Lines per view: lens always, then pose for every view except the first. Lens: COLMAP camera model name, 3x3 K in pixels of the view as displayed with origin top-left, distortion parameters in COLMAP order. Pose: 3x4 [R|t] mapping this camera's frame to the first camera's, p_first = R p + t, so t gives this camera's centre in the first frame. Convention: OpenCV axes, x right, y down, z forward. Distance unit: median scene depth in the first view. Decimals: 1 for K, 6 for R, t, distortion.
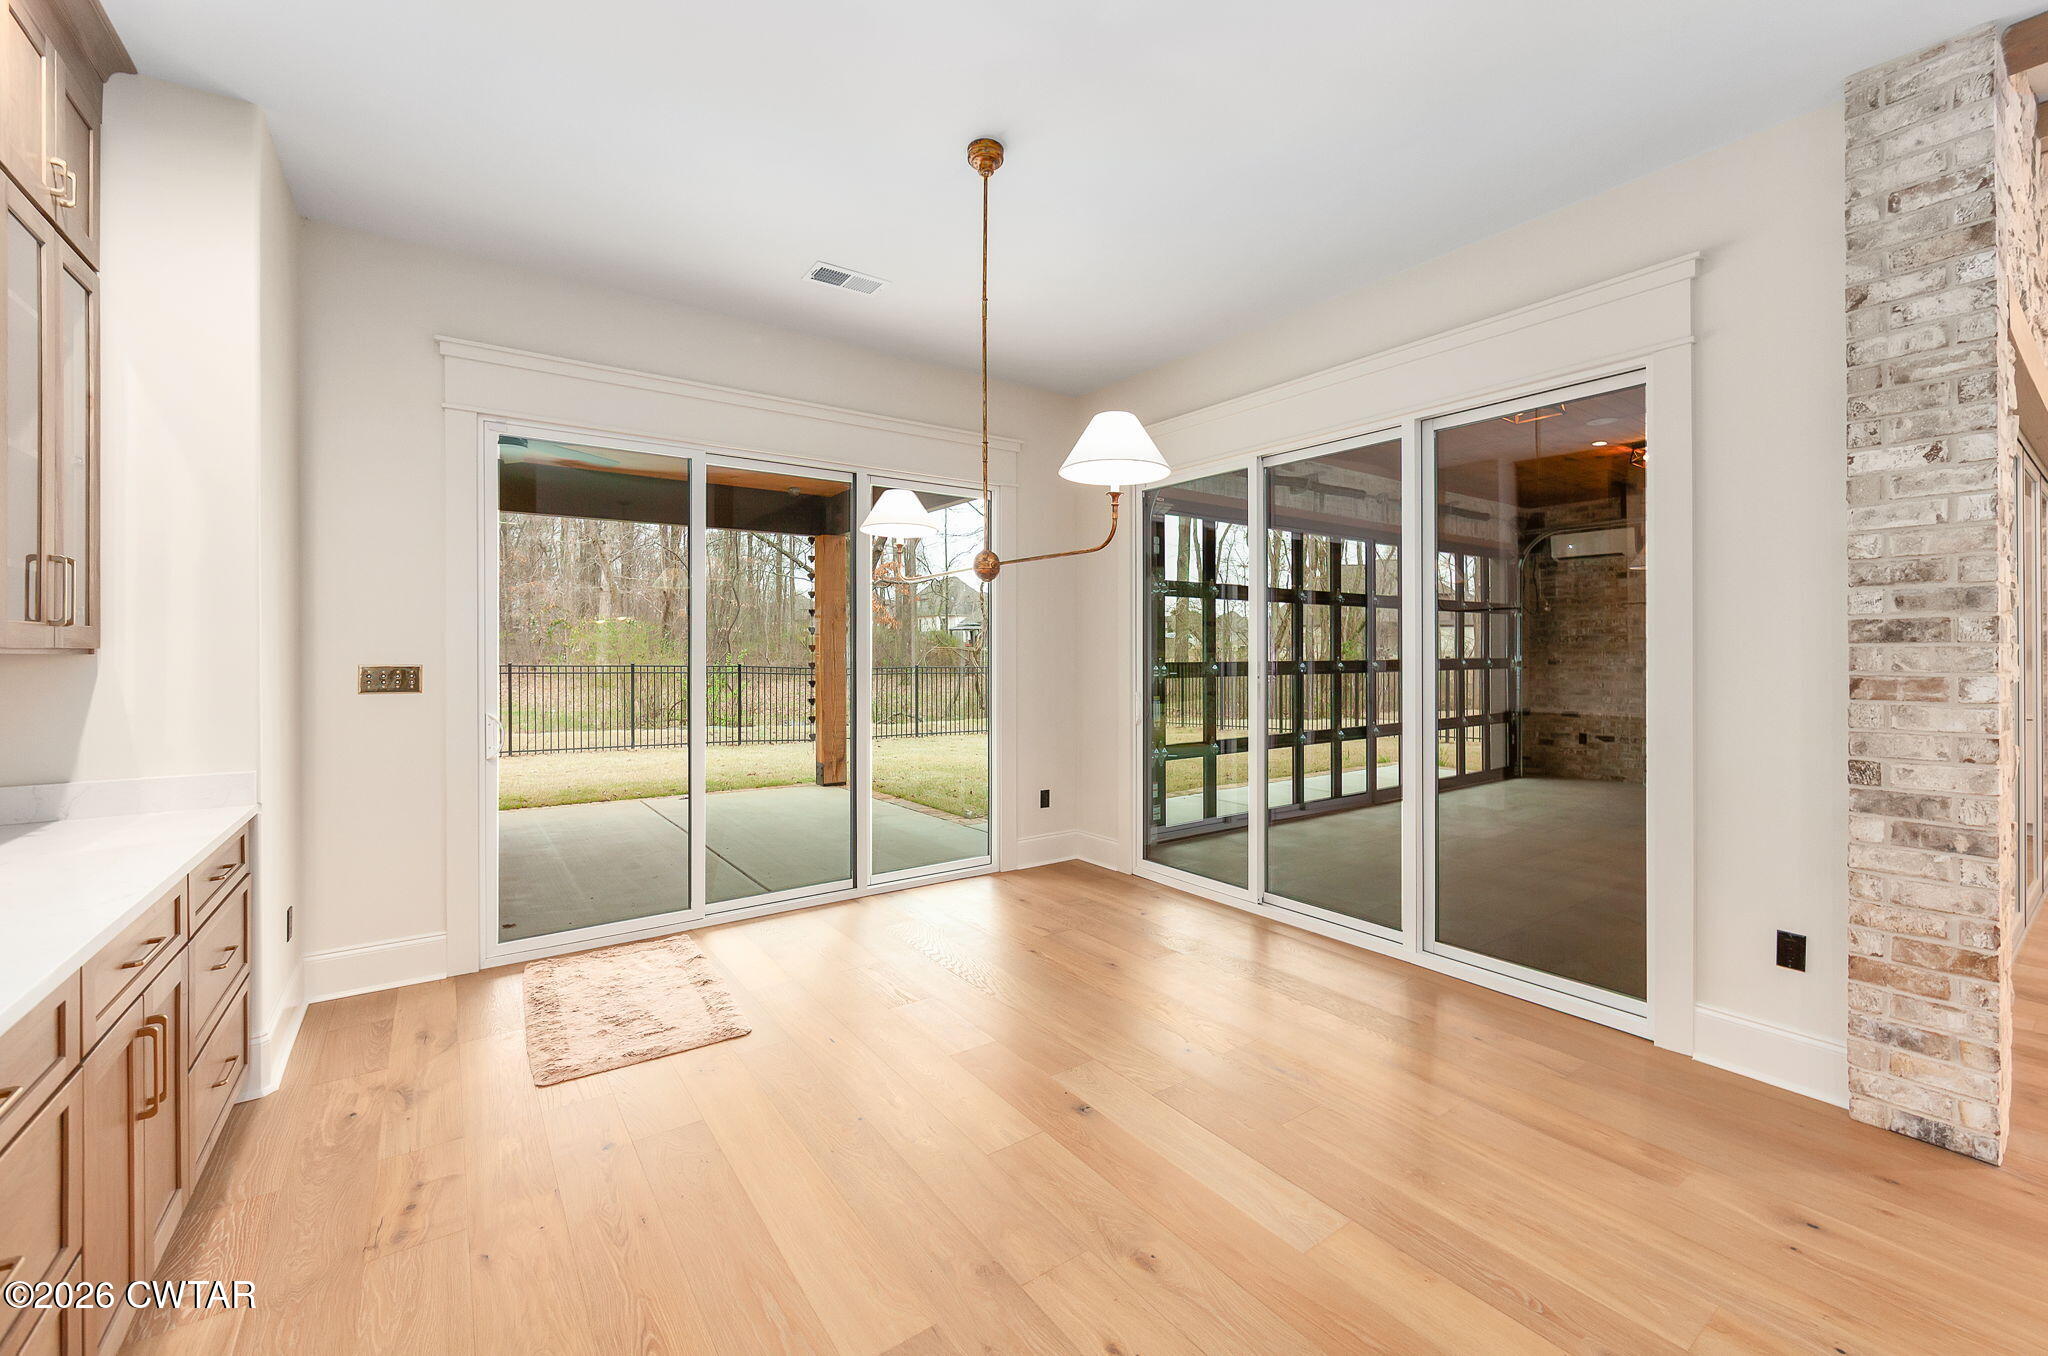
lens RADIAL K [[808.3, 0, 1019.8], [0, 808.3, 663.2], [0, 0, 1]] dist [-0.001304, -0.000036]
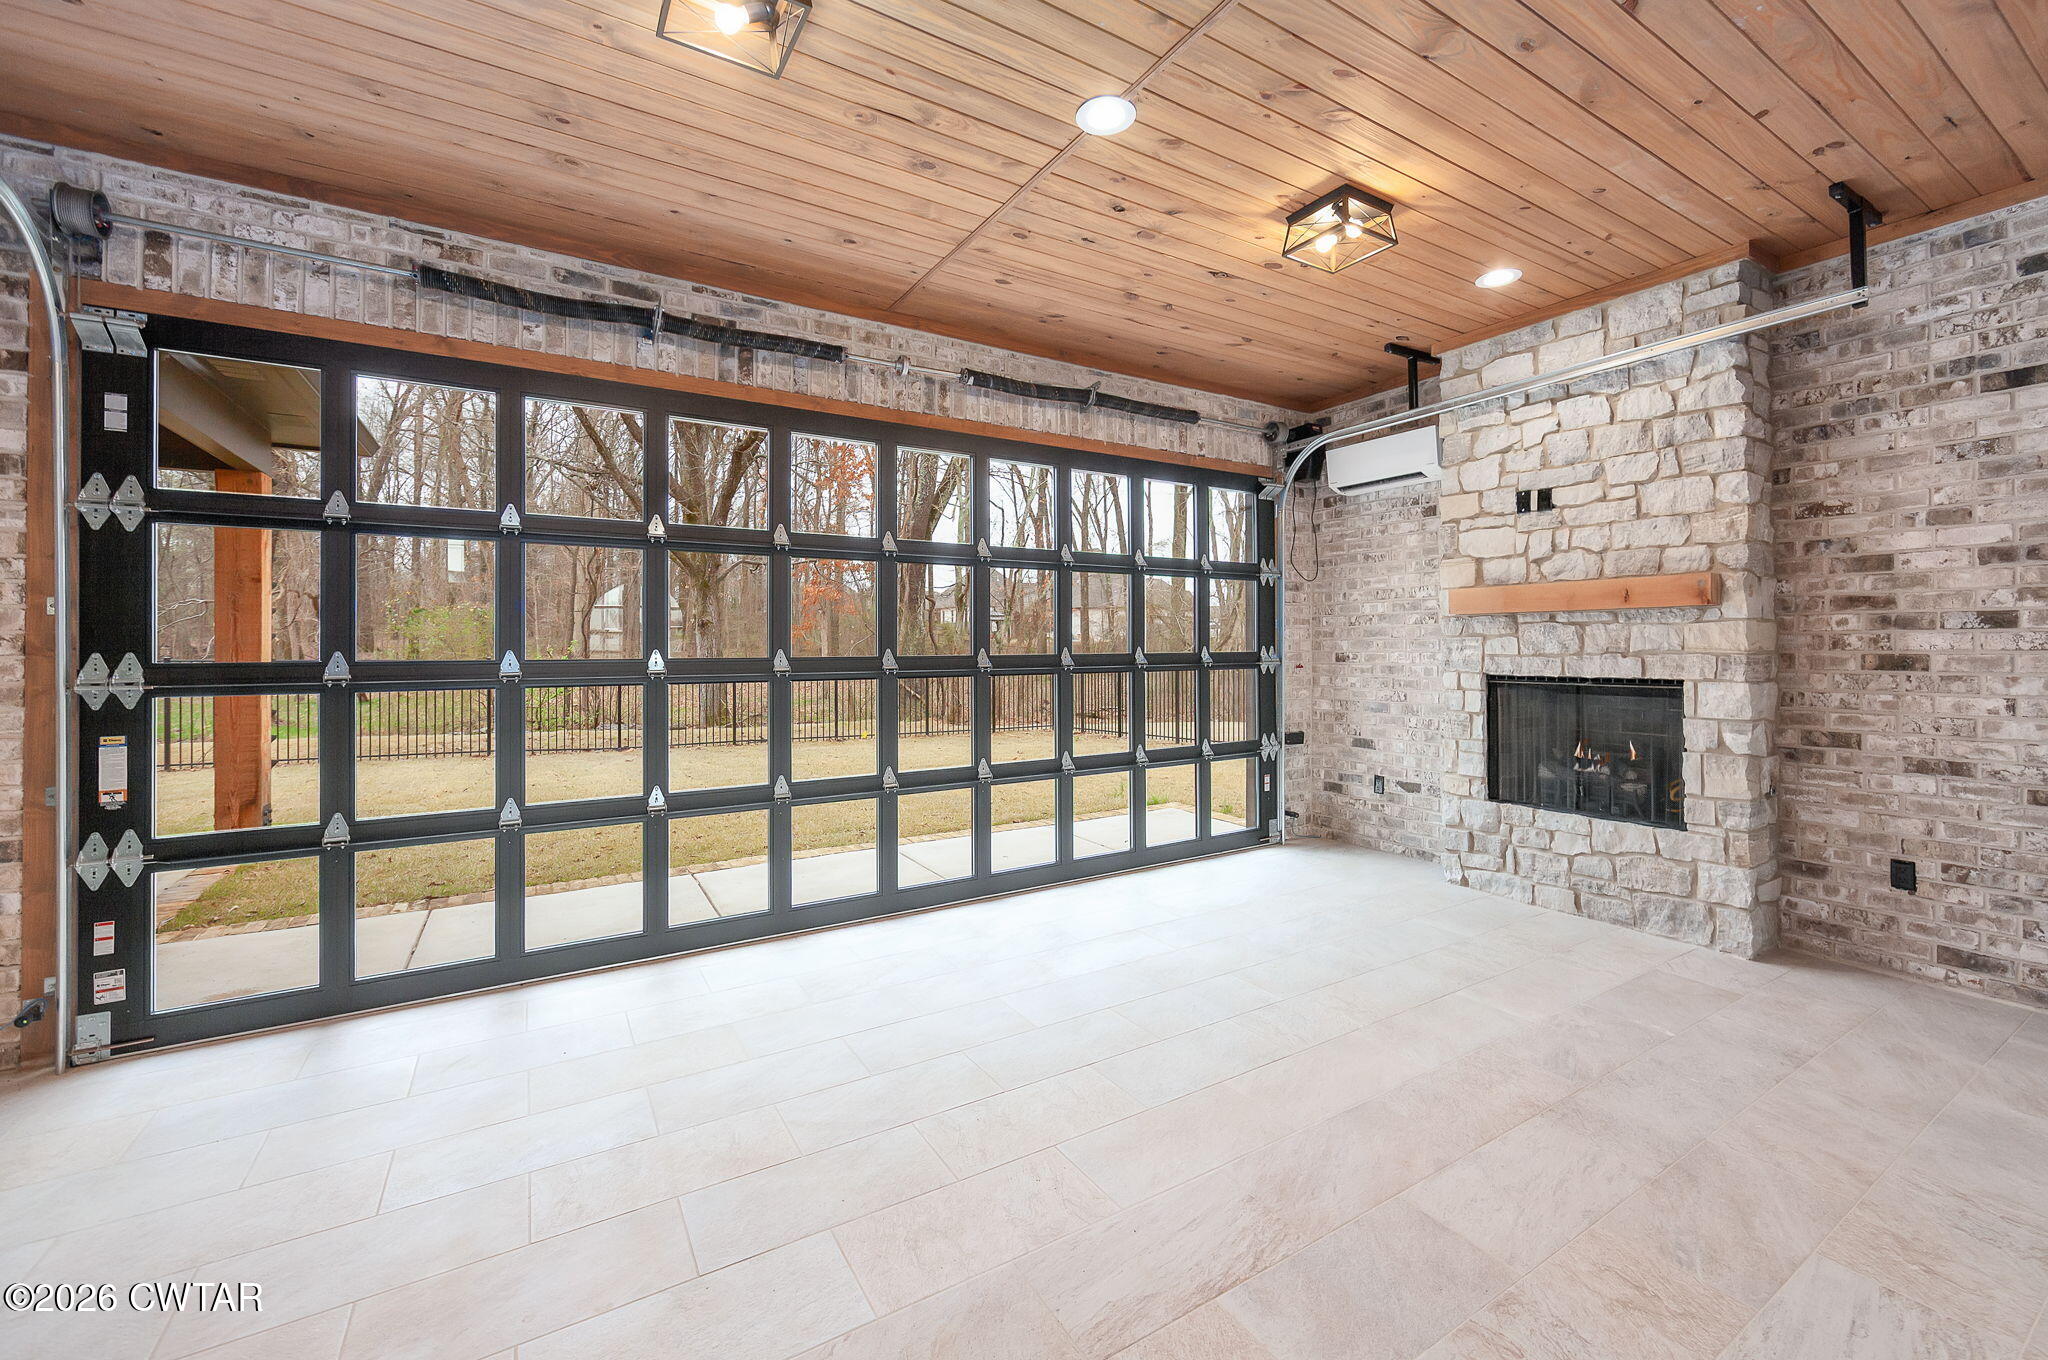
lens RADIAL K [[832.7, 0, 1056.6], [0, 832.7, 646.4], [0, 0, 1]] dist [0.000192, -0.000406]
pose [[0.998342, 0.000186, -0.057566, 0.487768], [-0.000796, 0.999944, -0.010565, -0.003305], [0.057561, 0.010594, 0.998286, 0.359274]]
